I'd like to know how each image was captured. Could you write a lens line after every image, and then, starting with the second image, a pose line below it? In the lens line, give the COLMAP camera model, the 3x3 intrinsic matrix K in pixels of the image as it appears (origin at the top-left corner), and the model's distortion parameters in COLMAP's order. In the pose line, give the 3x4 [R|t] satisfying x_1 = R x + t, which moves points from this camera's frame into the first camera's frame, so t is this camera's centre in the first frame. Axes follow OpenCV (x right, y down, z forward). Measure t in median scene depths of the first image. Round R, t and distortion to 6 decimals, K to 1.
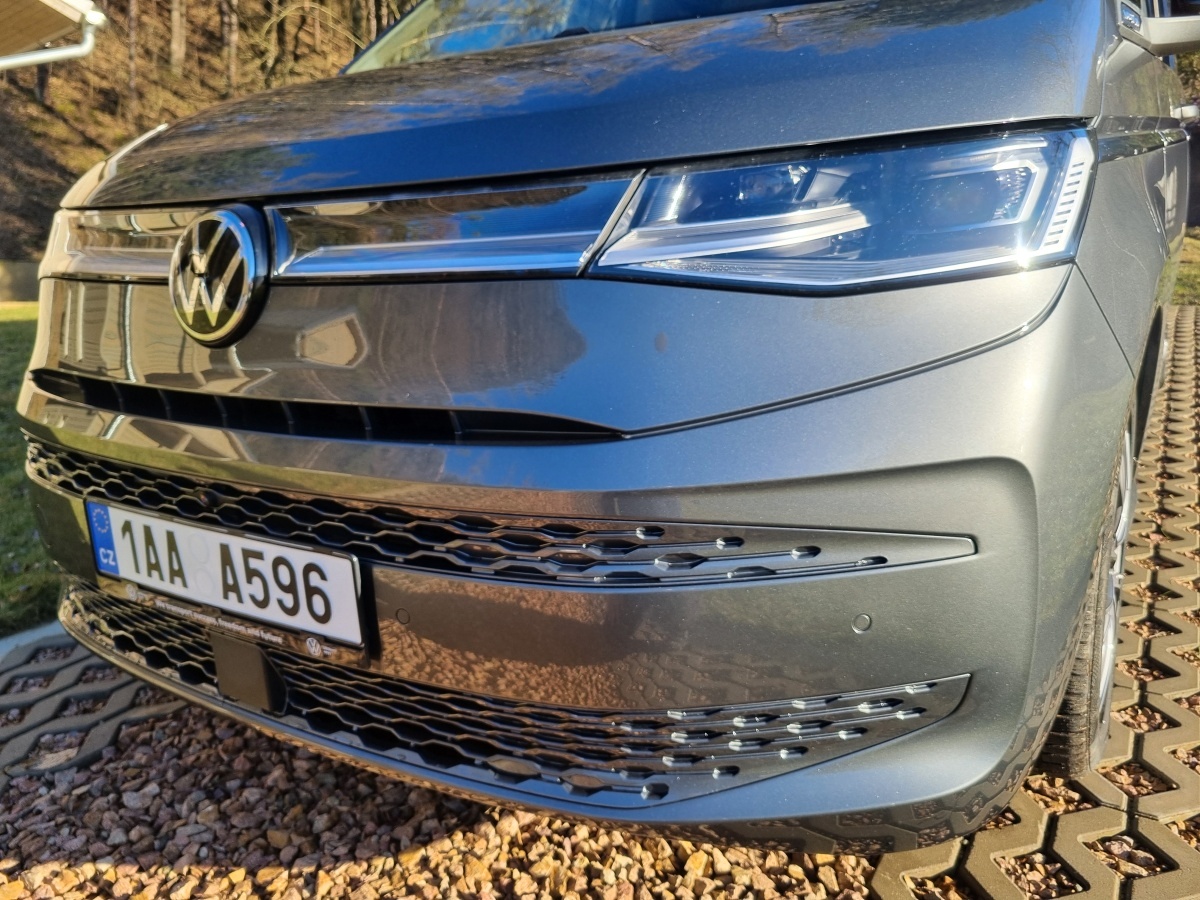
lens RADIAL K [[932.5, 0, 570.2], [0, 932.5, 448.2], [0, 0, 1]] dist [0.054995, -0.062431]
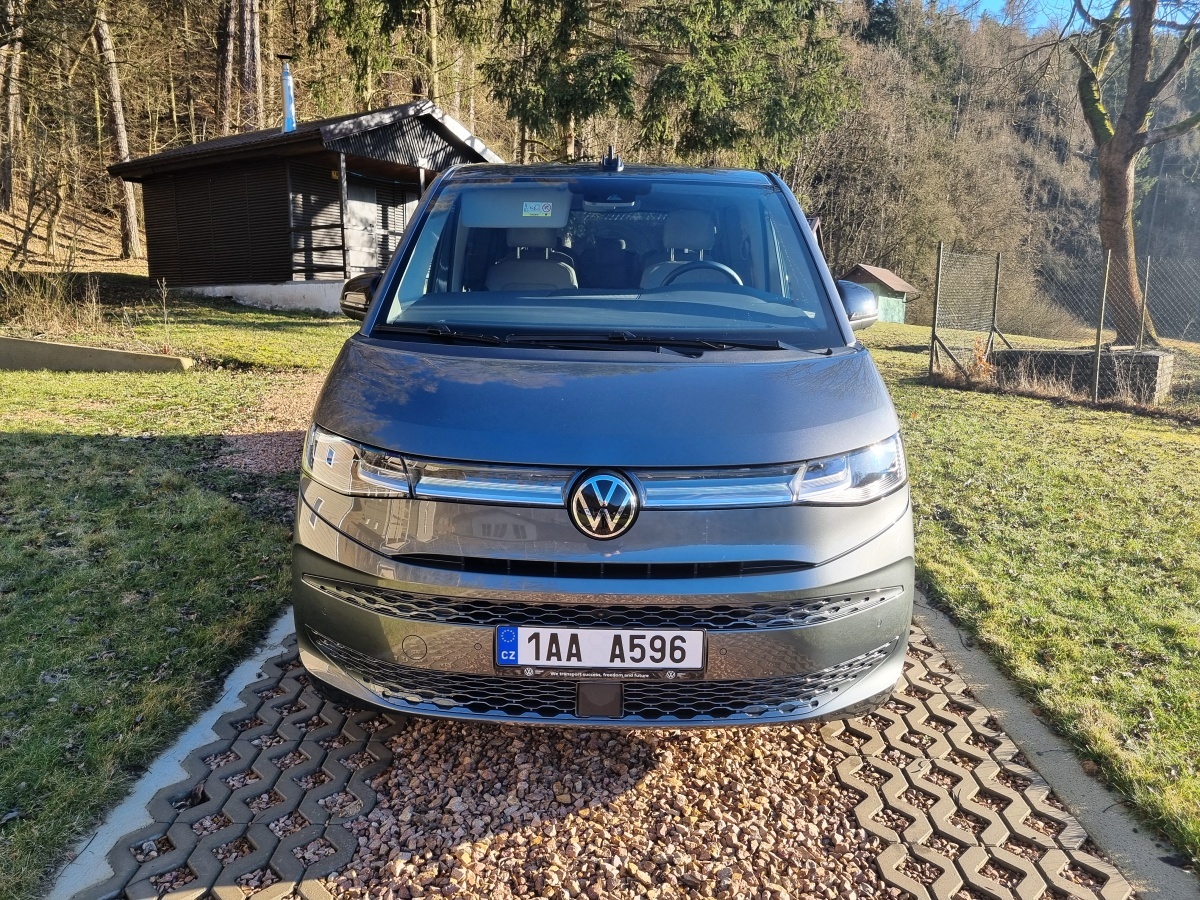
lens RADIAL K [[932.5, 0, 570.2], [0, 932.5, 448.2], [0, 0, 1]] dist [0.054995, -0.062431]
pose [[0.852834, -0.058683, 0.518874, -1.571284], [0.080096, 0.996607, -0.018934, -0.290442], [-0.516002, 0.057707, 0.854641, -0.767541]]
